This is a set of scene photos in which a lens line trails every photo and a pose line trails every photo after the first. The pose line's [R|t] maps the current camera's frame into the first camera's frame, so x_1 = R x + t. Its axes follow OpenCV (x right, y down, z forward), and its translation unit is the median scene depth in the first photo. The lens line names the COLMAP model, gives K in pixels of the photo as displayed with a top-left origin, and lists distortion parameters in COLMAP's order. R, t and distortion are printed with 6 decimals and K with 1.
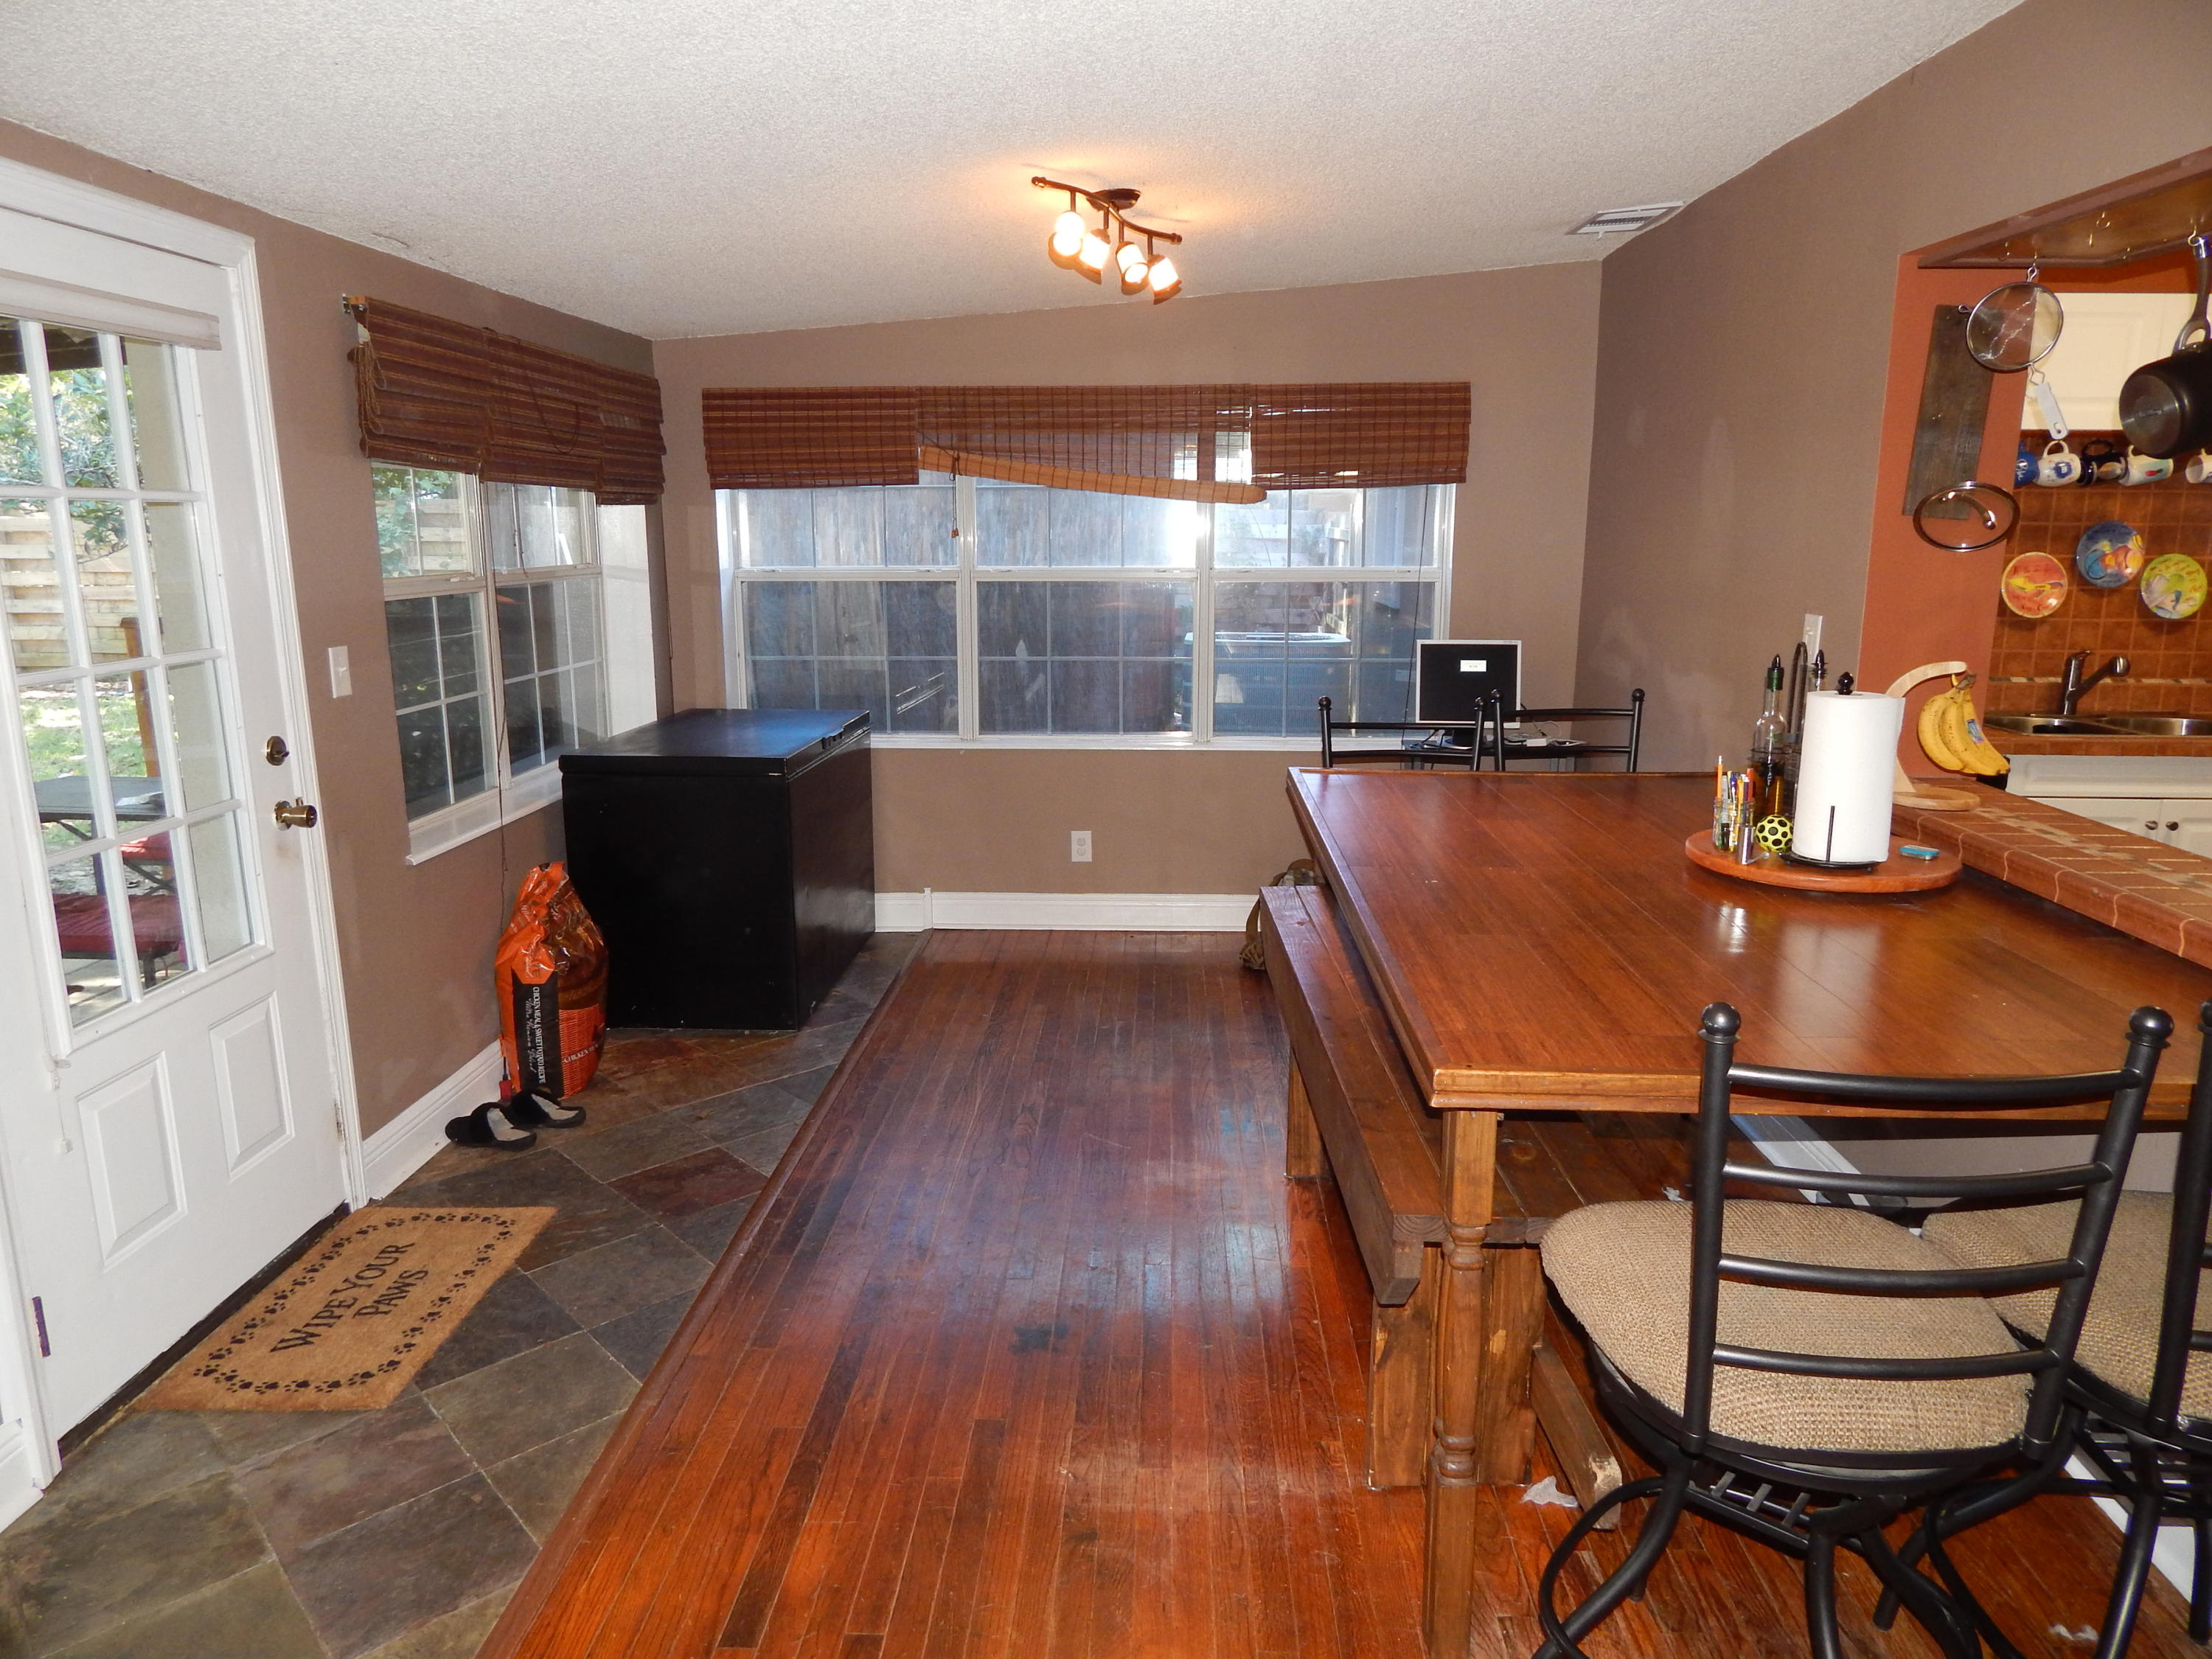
lens RADIAL K [[1462.4, 0, 1098.9], [0, 1462.4, 828.0], [0, 0, 1]] dist [0.013930, -0.008051]
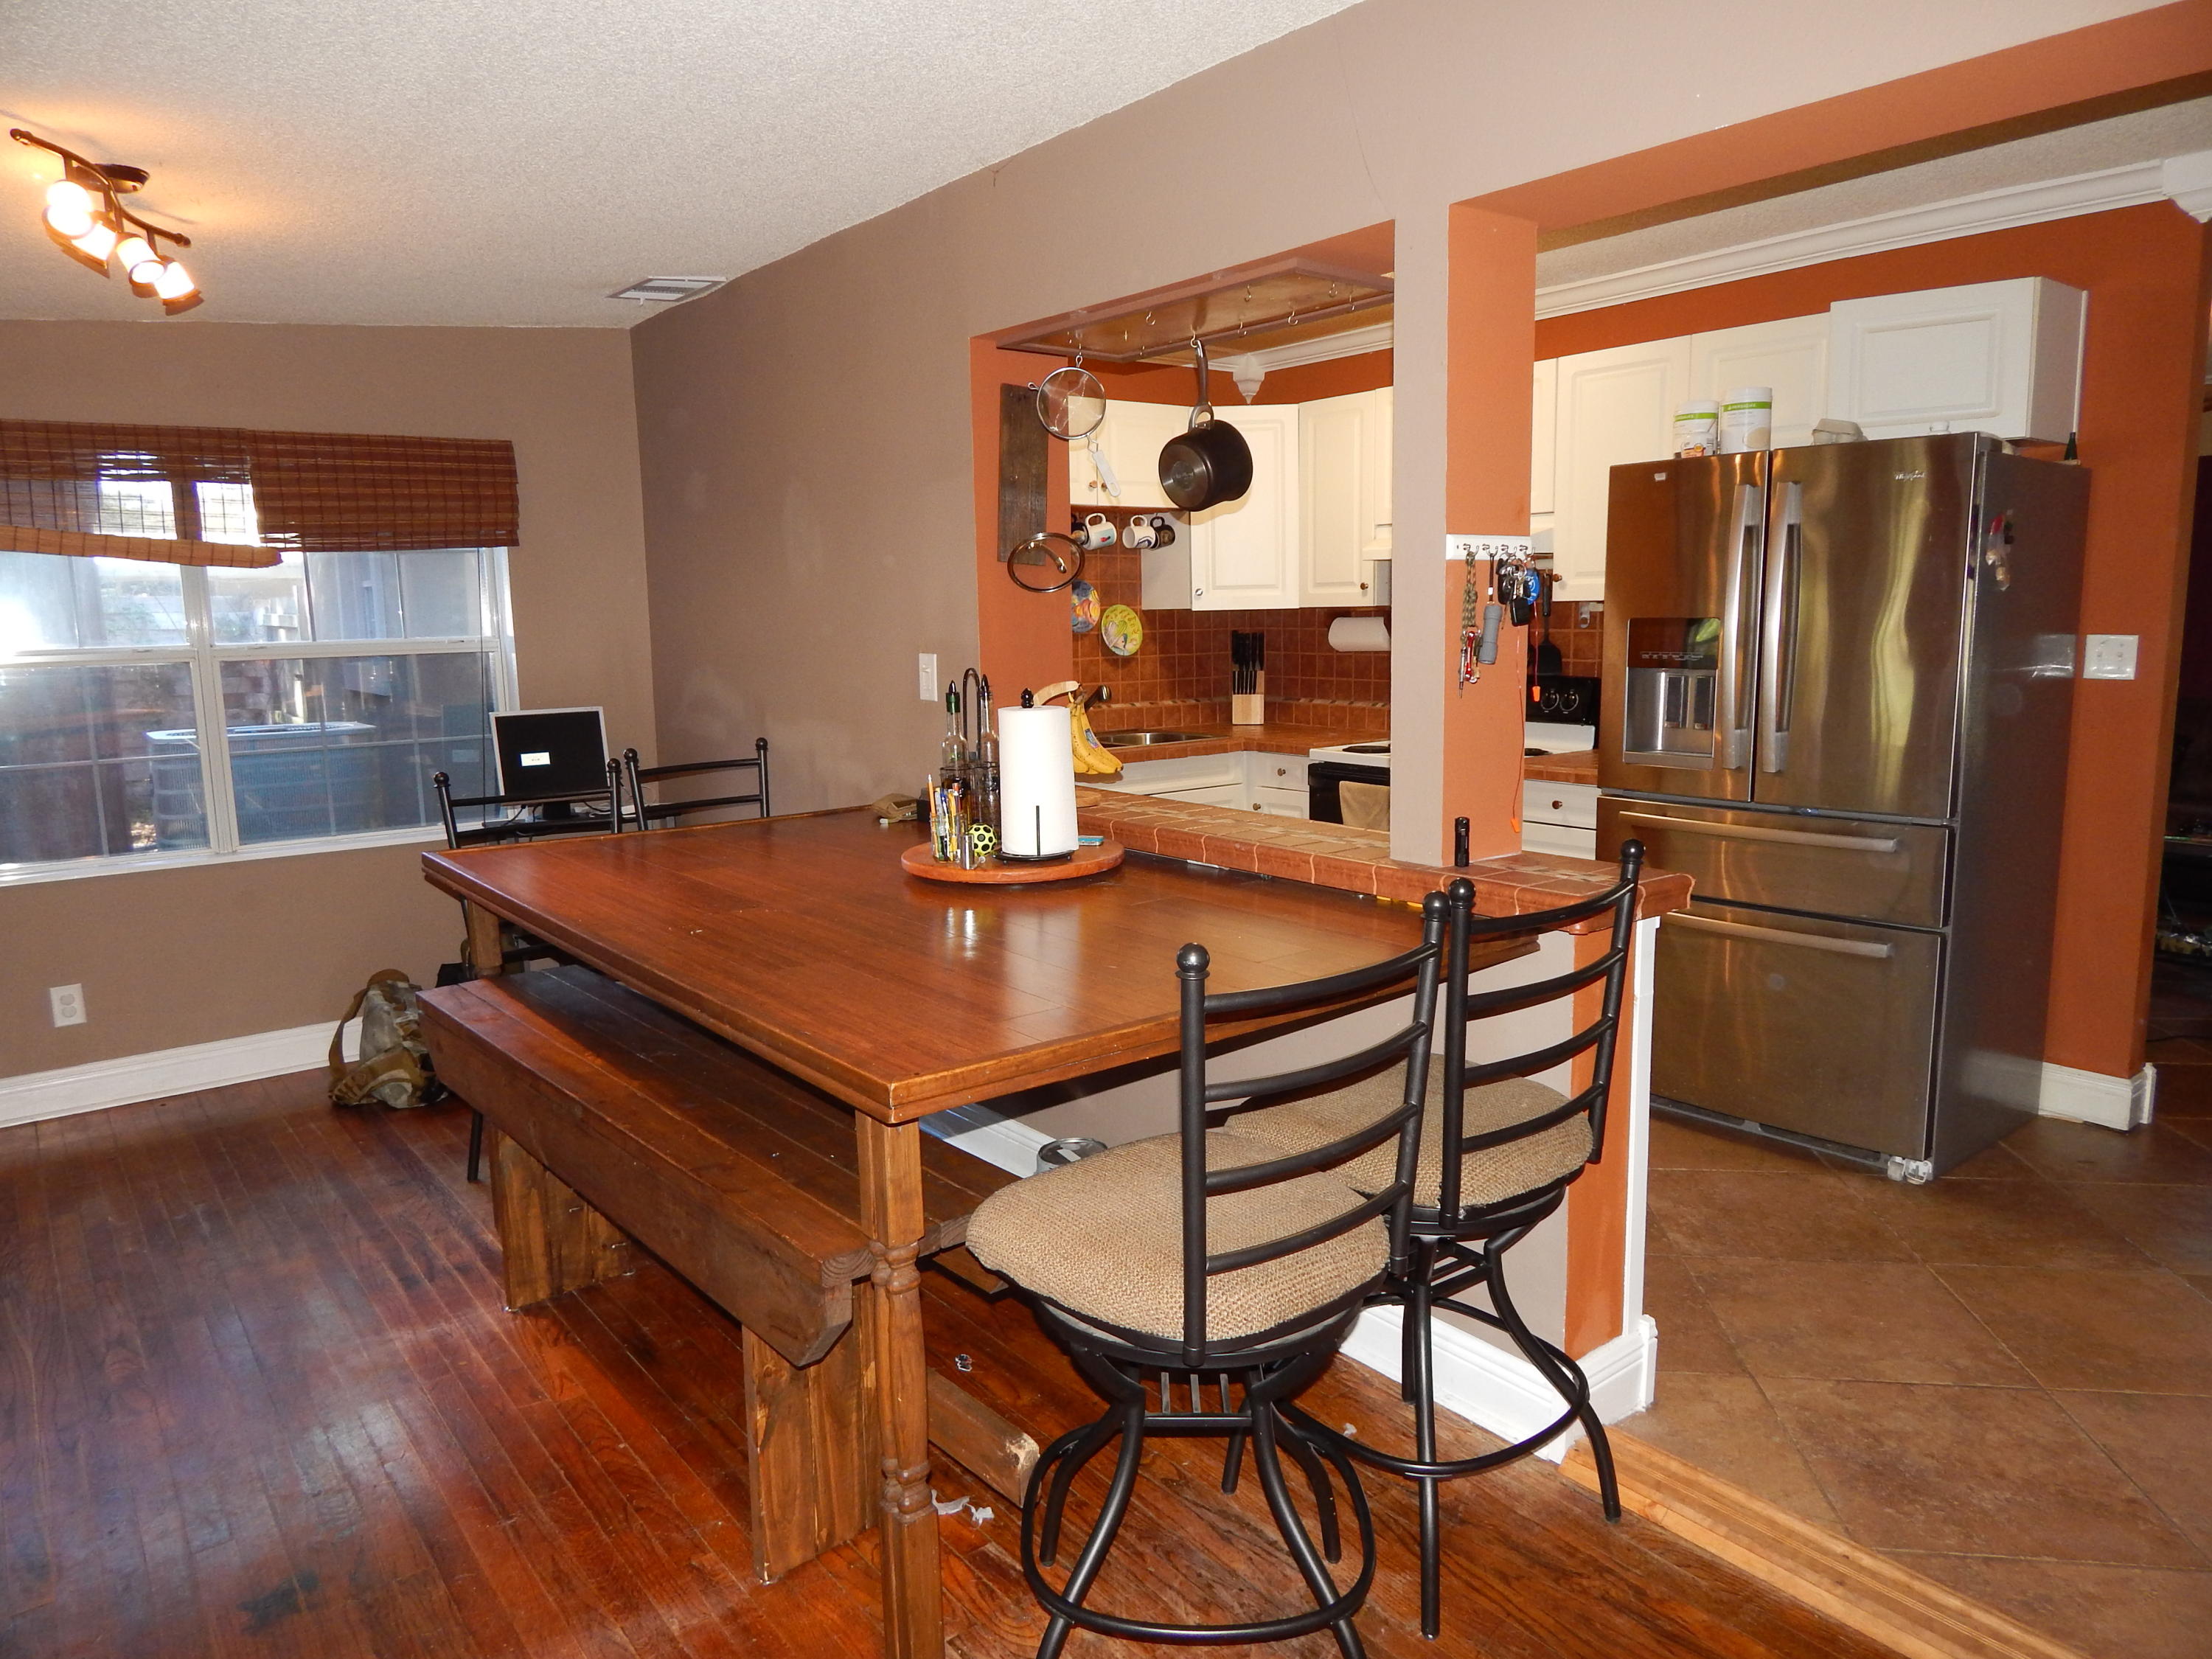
lens RADIAL K [[1467.3, 0, 1107.5], [0, 1467.3, 824.5], [0, 0, 1]] dist [0.001884, -0.003383]
pose [[0.761791, -0.110487, 0.638332, -0.132270], [0.150531, 0.988568, -0.008536, 0.012591], [-0.630092, 0.102591, 0.769714, 0.073003]]
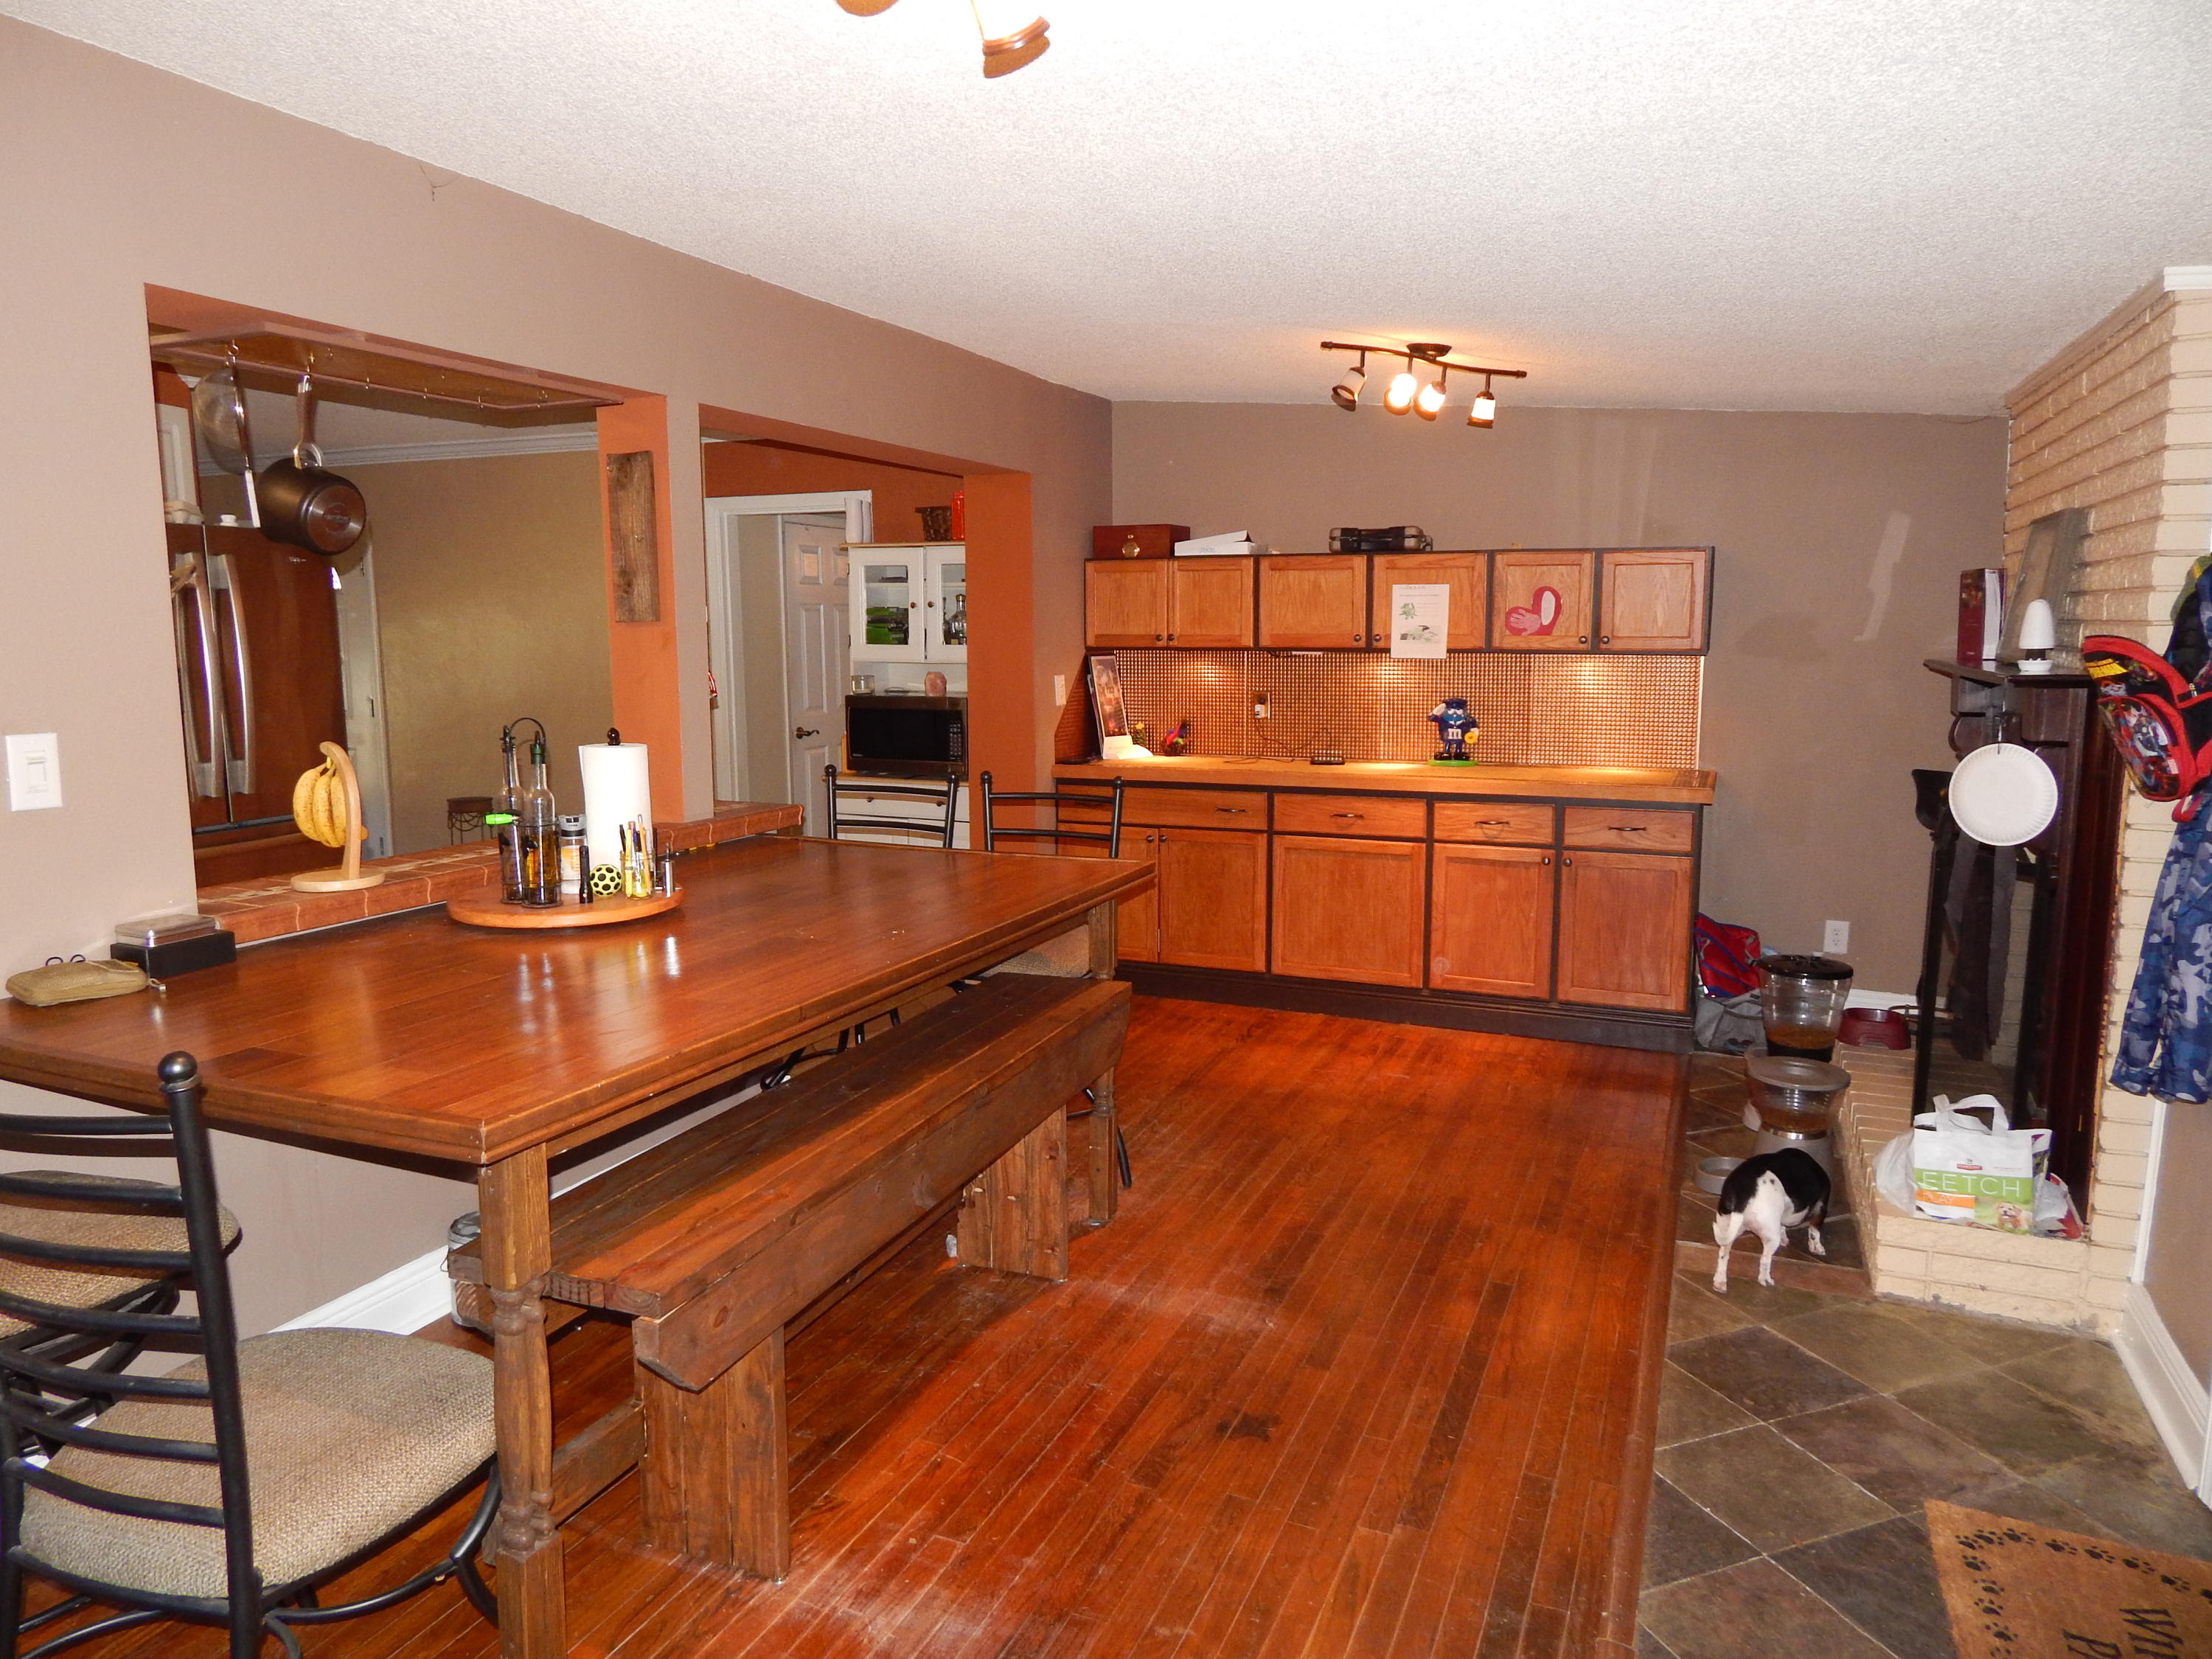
lens RADIAL K [[1462.4, 0, 1098.9], [0, 1462.4, 828.0], [0, 0, 1]] dist [0.013930, -0.008051]
pose [[-0.934019, -0.051629, 0.353474, -0.230911], [0.071668, 0.942300, 0.327007, -0.302401], [-0.349961, 0.330764, -0.876426, 1.483817]]
